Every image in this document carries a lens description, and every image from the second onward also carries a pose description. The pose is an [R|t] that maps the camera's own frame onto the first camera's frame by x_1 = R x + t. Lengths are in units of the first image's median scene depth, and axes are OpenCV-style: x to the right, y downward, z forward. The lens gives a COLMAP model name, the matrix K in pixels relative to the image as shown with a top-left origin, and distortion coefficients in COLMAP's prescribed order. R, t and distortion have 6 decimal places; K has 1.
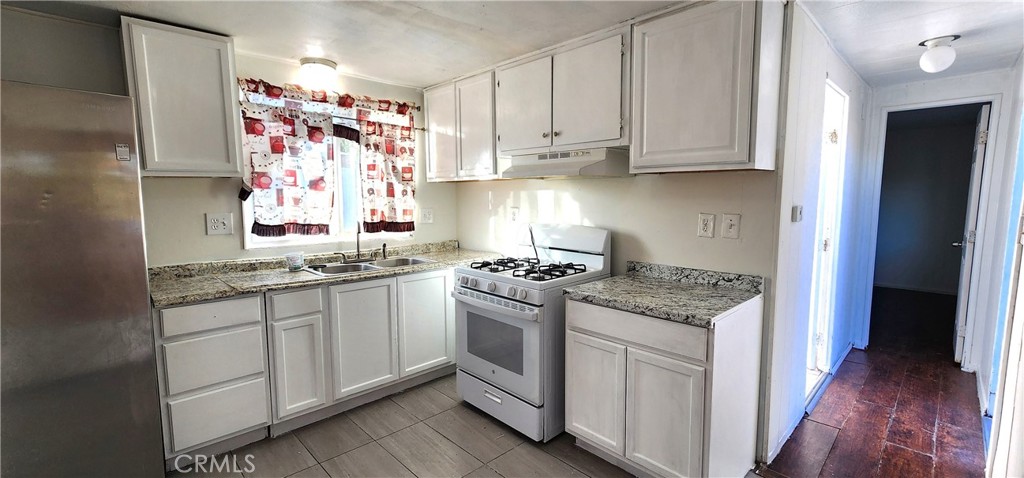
lens RADIAL K [[429.6, 0, 523.6], [0, 429.6, 240.1], [0, 0, 1]] dist [0.000393, 0.000952]
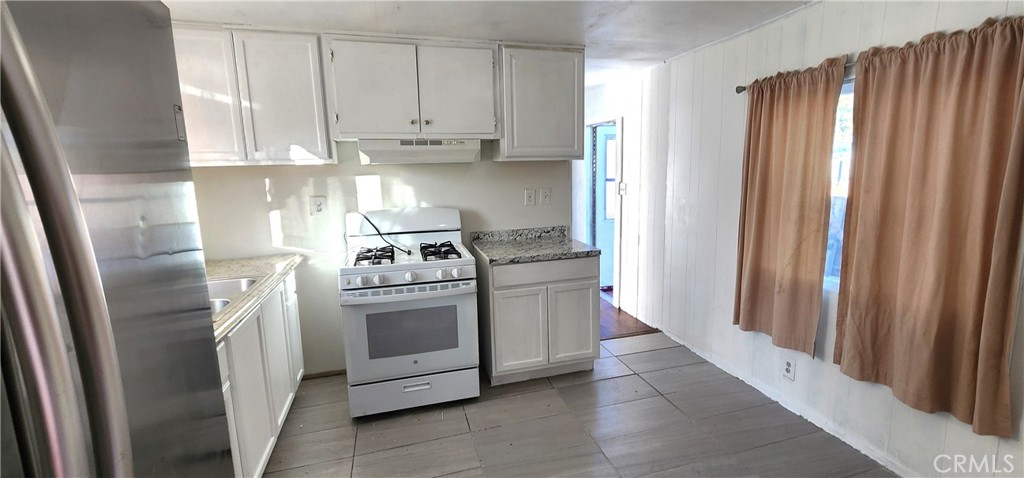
lens RADIAL K [[417.5, 0, 515.2], [0, 417.5, 235.3], [0, 0, 1]] dist [-0.017734, 0.000128]
pose [[0.469300, -0.144431, 0.871147, -0.731159], [0.113442, 0.988220, 0.102728, -0.050837], [-0.875722, 0.050614, 0.480156, 0.320219]]
